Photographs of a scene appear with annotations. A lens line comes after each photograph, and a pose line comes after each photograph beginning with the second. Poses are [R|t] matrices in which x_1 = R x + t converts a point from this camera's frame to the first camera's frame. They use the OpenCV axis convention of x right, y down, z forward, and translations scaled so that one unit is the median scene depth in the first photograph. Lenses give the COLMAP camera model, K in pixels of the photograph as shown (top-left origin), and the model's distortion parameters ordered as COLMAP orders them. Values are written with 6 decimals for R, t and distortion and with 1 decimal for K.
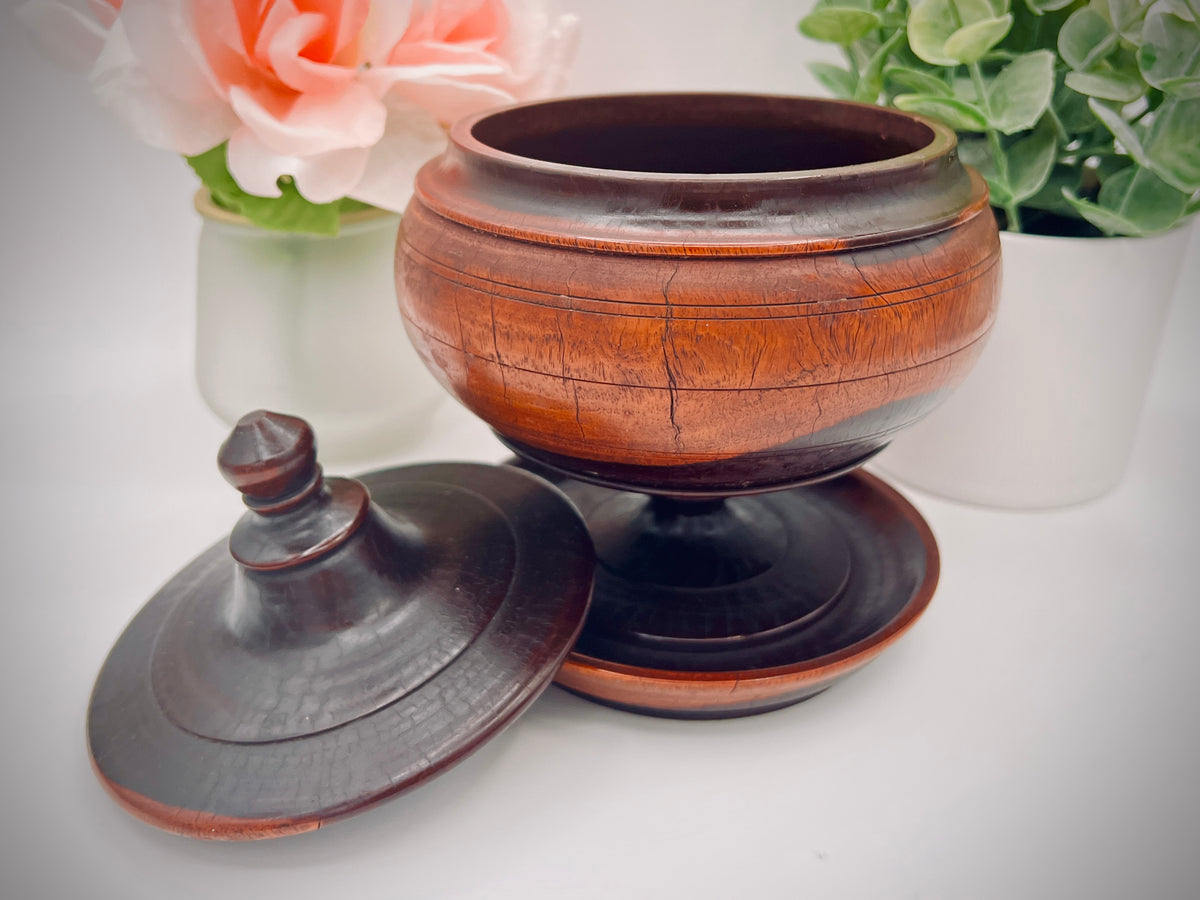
lens RADIAL K [[1219.6, 0, 600.4], [0, 1219.6, 411.9], [0, 0, 1]] dist [0.138017, -0.450034]
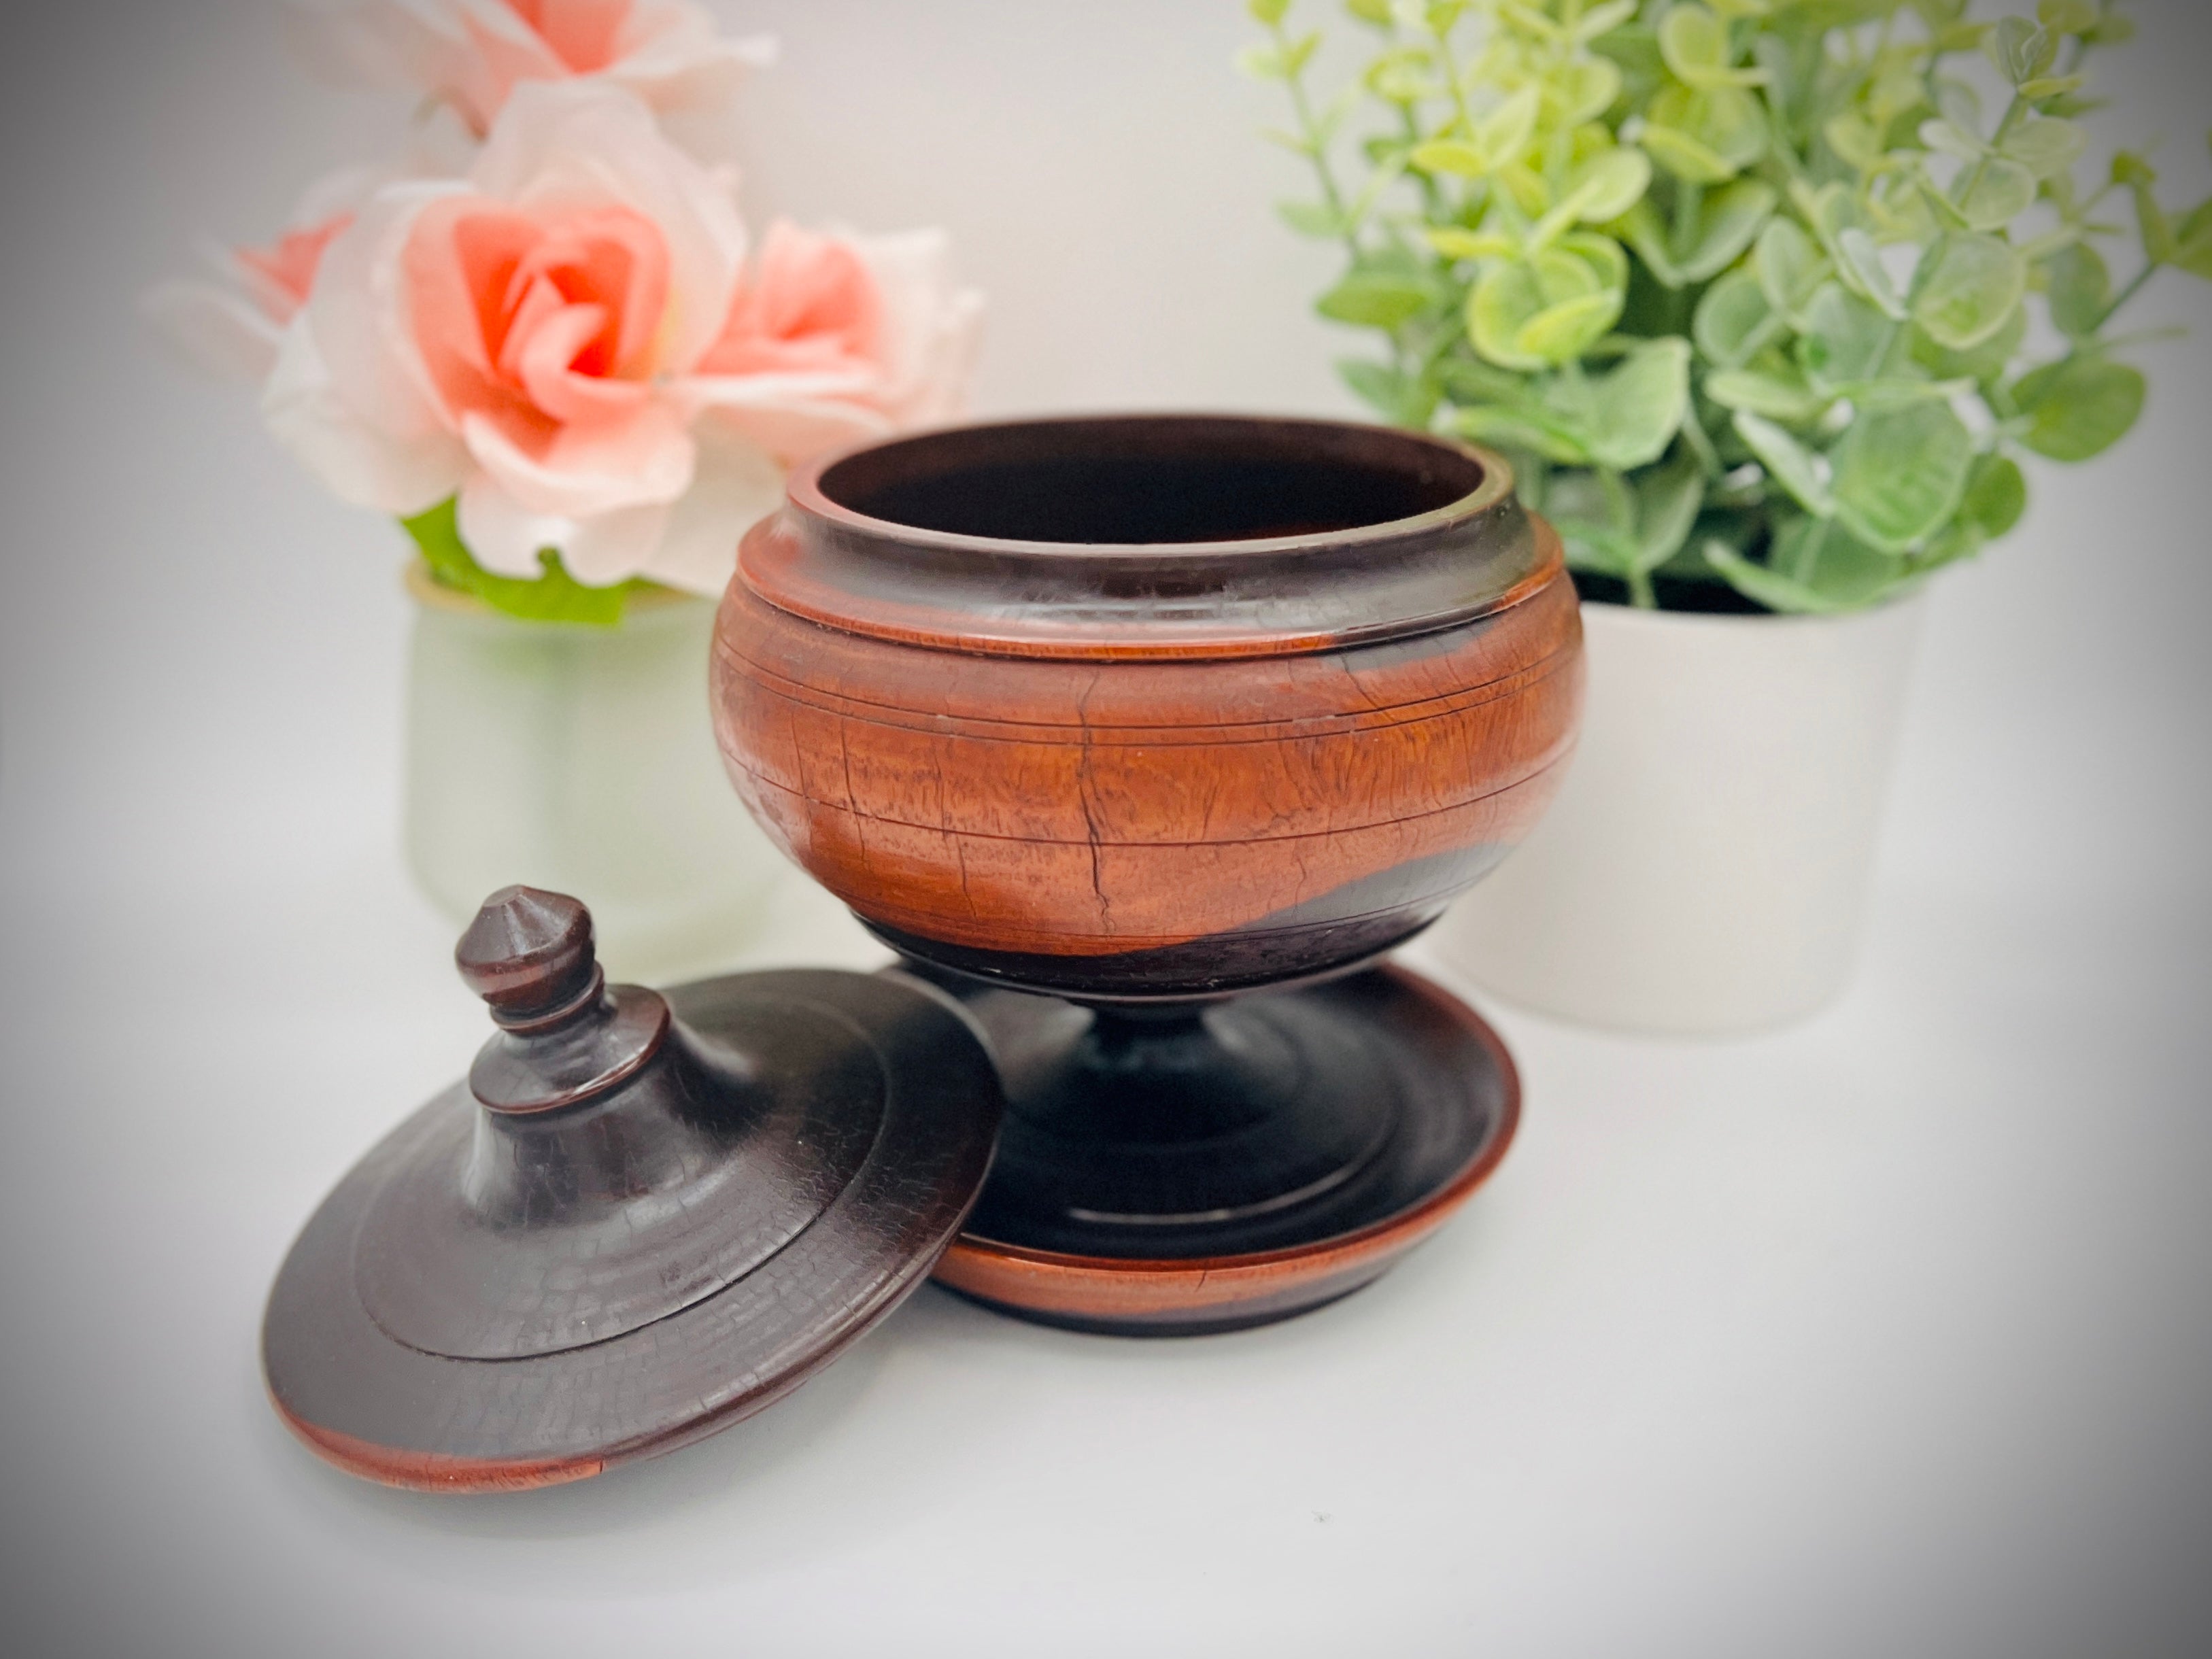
lens RADIAL K [[2204.7, 0, 1053.5], [0, 2204.7, 830.8], [0, 0, 1]] dist [0.143186, -0.462963]
pose [[0.999827, -0.011248, -0.014797, 0.051998], [0.010630, 0.999093, -0.041228, 0.025286], [0.015247, 0.041064, 0.999040, -0.278392]]
